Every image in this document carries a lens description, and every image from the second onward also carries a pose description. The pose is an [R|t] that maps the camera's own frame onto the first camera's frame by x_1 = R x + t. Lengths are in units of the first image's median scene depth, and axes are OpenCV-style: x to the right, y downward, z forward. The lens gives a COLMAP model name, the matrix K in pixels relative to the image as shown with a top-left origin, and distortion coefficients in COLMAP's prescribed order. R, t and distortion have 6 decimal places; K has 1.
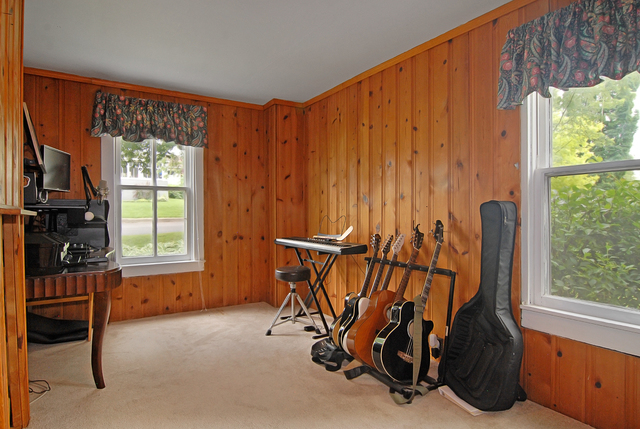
lens RADIAL K [[360.7, 0, 317.0], [0, 360.7, 213.2], [0, 0, 1]] dist [-0.005675, -0.004167]
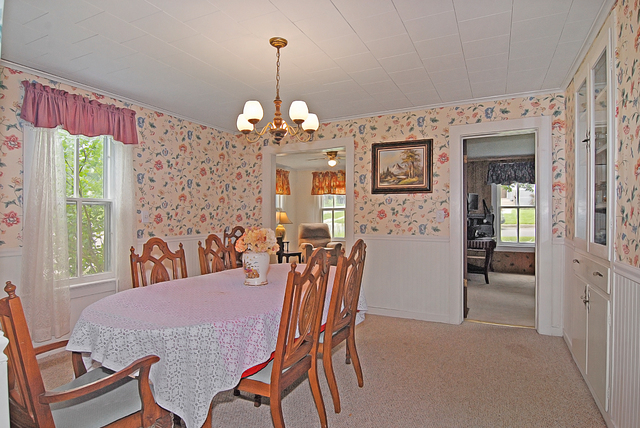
lens RADIAL K [[345.9, 0, 313.4], [0, 345.9, 217.8], [0, 0, 1]] dist [-0.005865, -0.004610]
pose [[0.500404, -0.002973, -0.865787, 0.682166], [-0.011378, 0.999885, -0.010010, 0.019505], [0.865717, 0.014860, 0.500313, -0.992081]]
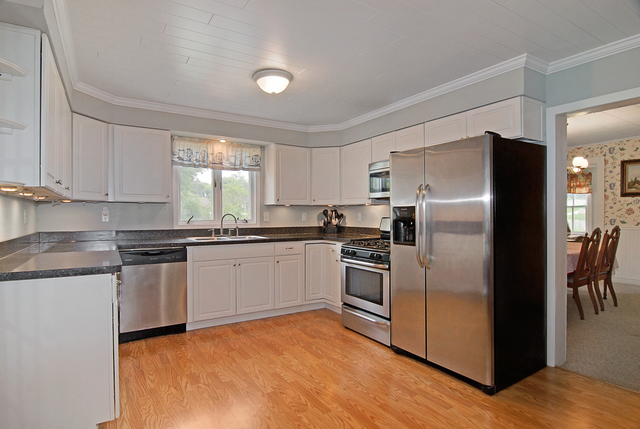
lens RADIAL K [[345.9, 0, 319.9], [0, 345.9, 219.7], [0, 0, 1]] dist [-0.005865, -0.004610]
pose [[-0.007430, 0.011596, -0.999905, 1.920145], [-0.007988, 0.999900, 0.011656, 0.029066], [0.999940, 0.008074, -0.007336, -2.115244]]
